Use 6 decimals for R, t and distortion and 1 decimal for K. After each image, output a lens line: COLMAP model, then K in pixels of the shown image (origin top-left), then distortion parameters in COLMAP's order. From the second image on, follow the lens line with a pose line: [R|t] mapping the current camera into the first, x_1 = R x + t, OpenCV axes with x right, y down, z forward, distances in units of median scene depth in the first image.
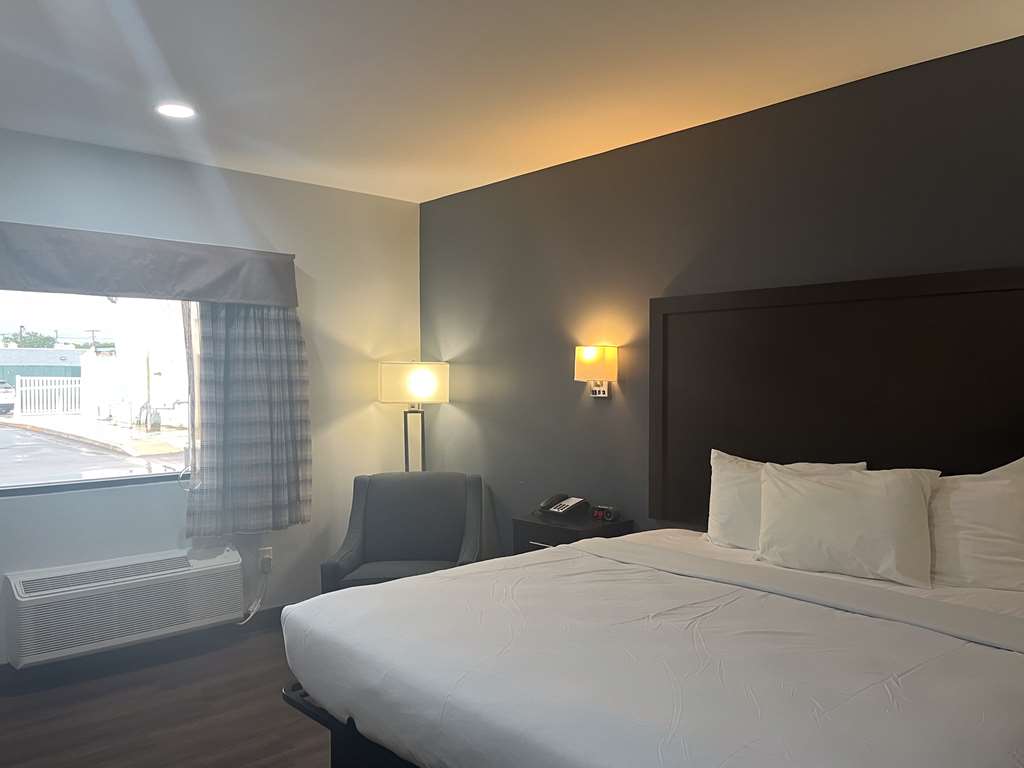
lens RADIAL K [[787.7, 0, 508.1], [0, 787.7, 389.4], [0, 0, 1]] dist [0.012712, 0.002124]
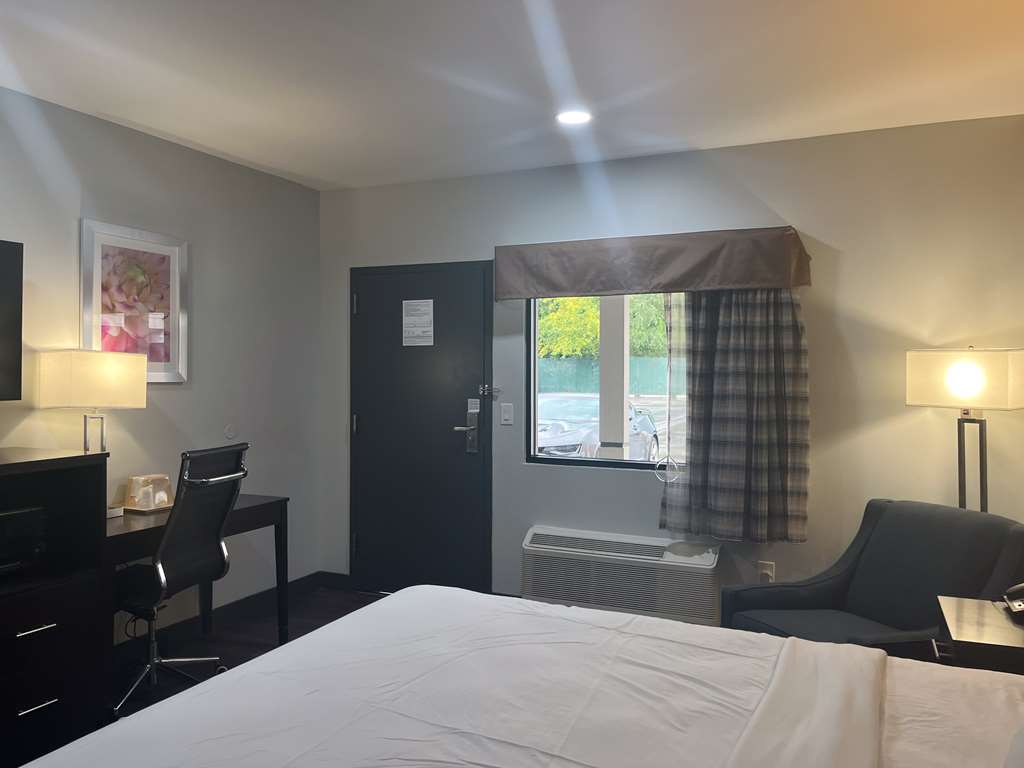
lens RADIAL K [[787.7, 0, 508.4], [0, 787.7, 375.3], [0, 0, 1]] dist [0.012712, 0.002124]
pose [[0.378316, 0.011606, -0.925604, 0.430651], [-0.020679, 0.999778, 0.004084, -0.006798], [0.925445, 0.017595, 0.378472, 0.421329]]
